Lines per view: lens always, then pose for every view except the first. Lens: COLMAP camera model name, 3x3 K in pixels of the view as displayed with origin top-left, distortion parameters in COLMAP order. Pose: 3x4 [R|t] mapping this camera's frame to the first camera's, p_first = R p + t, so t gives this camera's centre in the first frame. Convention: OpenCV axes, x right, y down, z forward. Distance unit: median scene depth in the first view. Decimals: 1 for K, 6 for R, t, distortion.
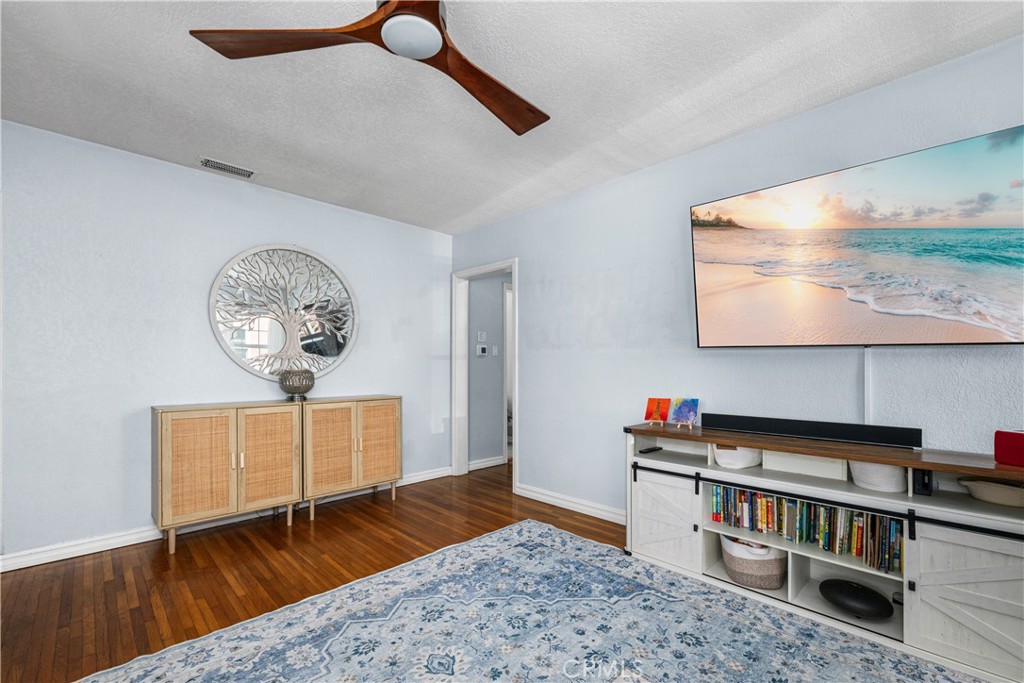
lens RADIAL K [[416.0, 0, 512.2], [0, 416.0, 370.7], [0, 0, 1]] dist [0.006605, -0.001081]
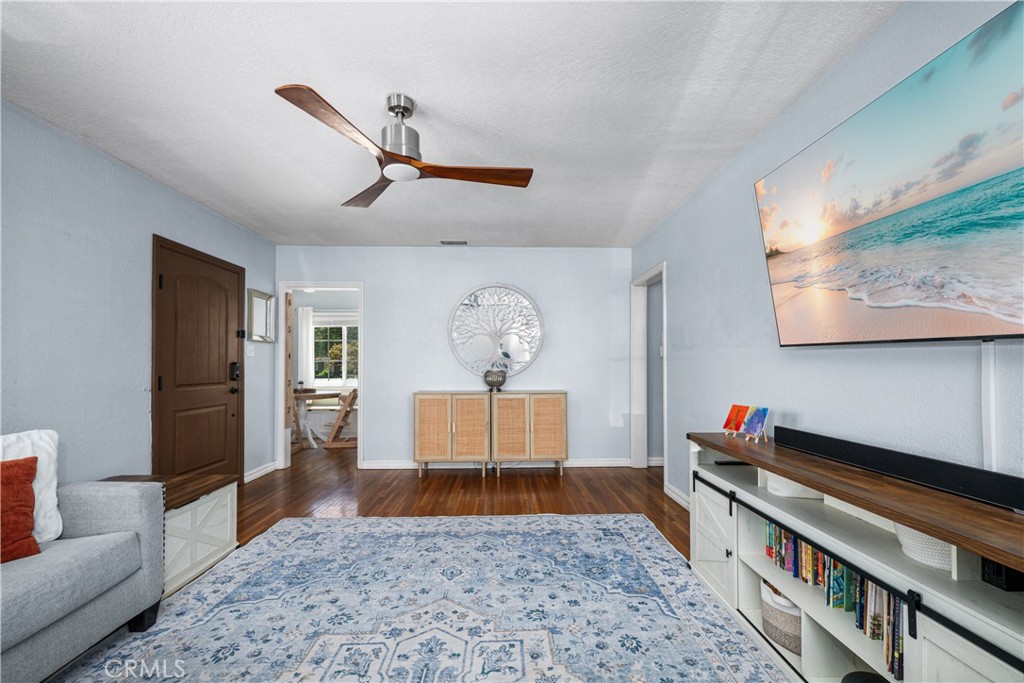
lens RADIAL K [[391.1, 0, 530.1], [0, 391.1, 366.2], [0, 0, 1]] dist [0.006324, 0.000397]
pose [[0.753413, 0.000000, -0.657548, 0.646446], [-0.005229, 0.999968, -0.005992, -0.010863], [0.657527, 0.007953, 0.753389, 0.094499]]
